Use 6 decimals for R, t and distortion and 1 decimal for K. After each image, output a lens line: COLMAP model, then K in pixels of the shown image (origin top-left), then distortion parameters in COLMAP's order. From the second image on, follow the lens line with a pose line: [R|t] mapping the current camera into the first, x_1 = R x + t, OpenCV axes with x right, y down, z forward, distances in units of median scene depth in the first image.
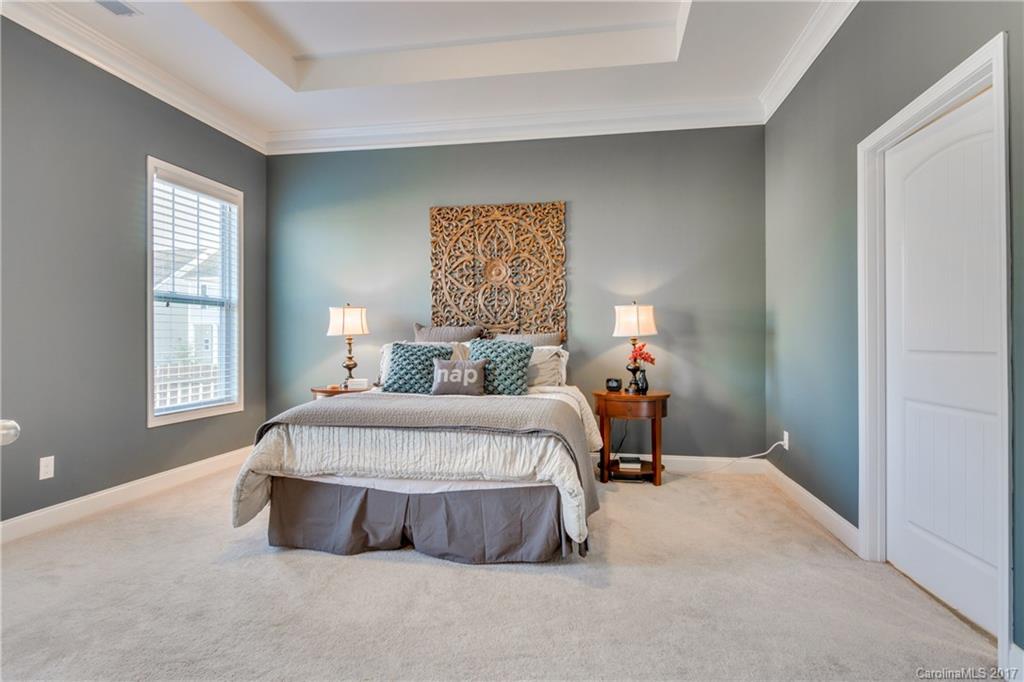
lens RADIAL K [[559.1, 0, 513.0], [0, 559.1, 338.8], [0, 0, 1]] dist [0.005119, -0.001268]
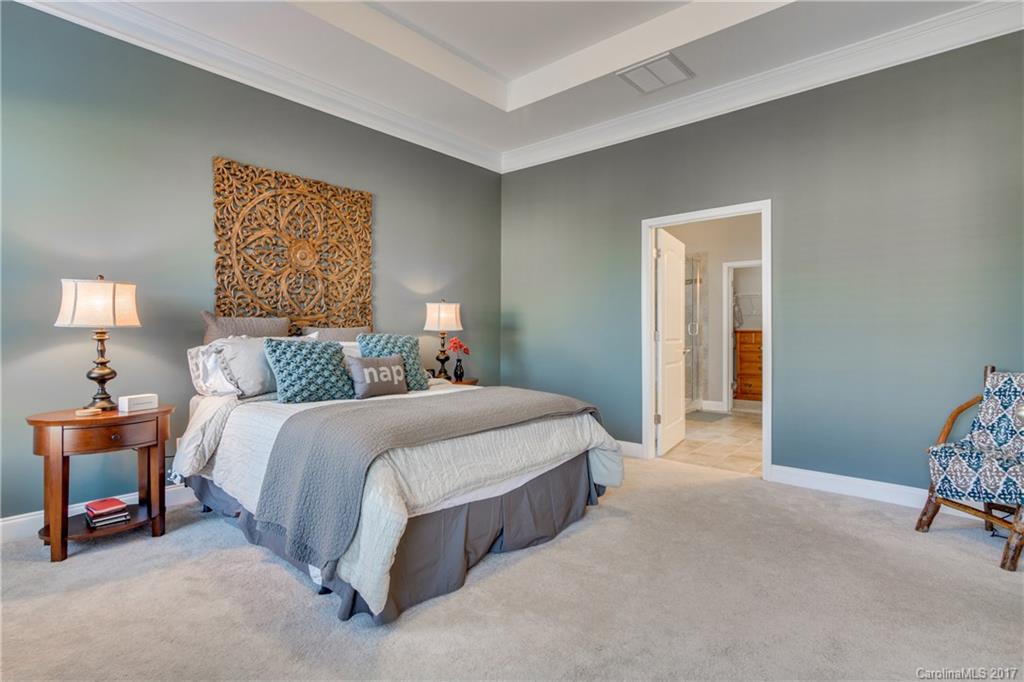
lens RADIAL K [[507.9, 0, 515.8], [0, 507.9, 335.6], [0, 0, 1]] dist [0.002849, 0.001309]
pose [[0.503887, -0.005878, 0.863750, -0.547694], [-0.001704, 0.999968, 0.007799, -0.001931], [-0.863768, -0.005402, 0.503861, 0.319627]]
